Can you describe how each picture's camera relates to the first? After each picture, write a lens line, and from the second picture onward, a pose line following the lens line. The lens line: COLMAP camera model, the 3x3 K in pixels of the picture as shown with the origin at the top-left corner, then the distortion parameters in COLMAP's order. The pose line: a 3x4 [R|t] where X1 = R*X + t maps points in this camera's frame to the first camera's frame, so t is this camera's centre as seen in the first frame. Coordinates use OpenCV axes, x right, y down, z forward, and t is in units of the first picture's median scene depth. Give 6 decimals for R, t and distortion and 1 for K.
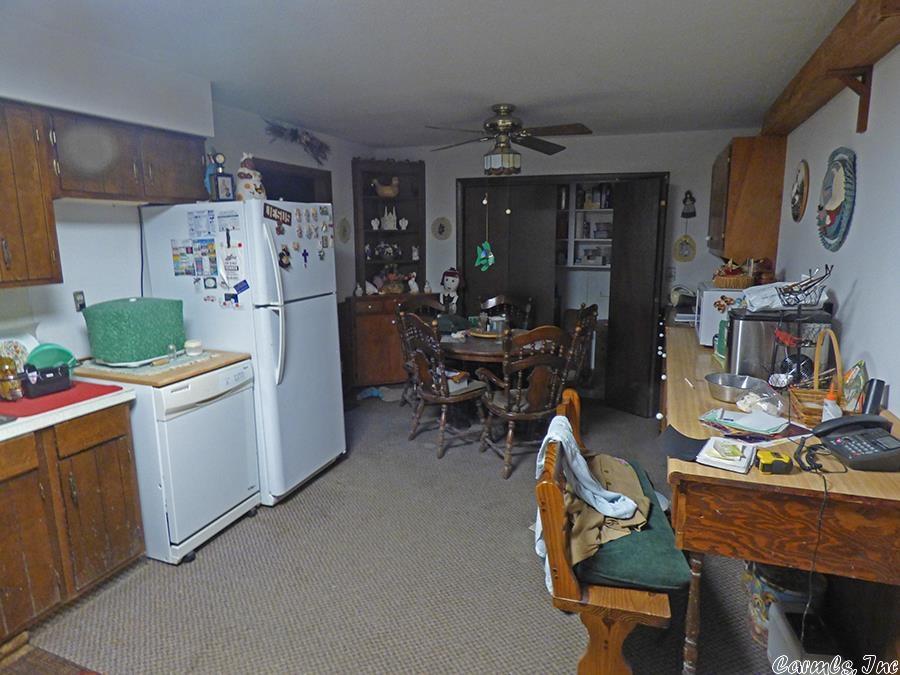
lens RADIAL K [[562.7, 0, 449.8], [0, 562.7, 336.3], [0, 0, 1]] dist [0.001975, 0.000099]
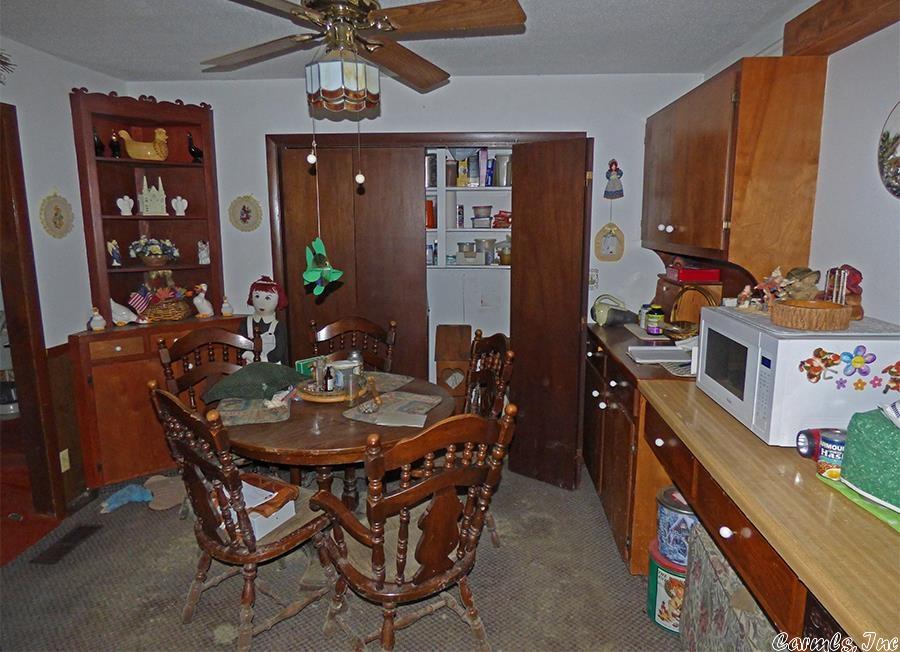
lens RADIAL K [[591.1, 0, 449.1], [0, 591.1, 325.1], [0, 0, 1]] dist [0.008213, 0.002303]
pose [[0.961882, -0.048715, 0.269090, 0.020853], [0.050372, 0.998730, 0.000750, -0.057756], [-0.268785, 0.012833, 0.963115, 0.312420]]
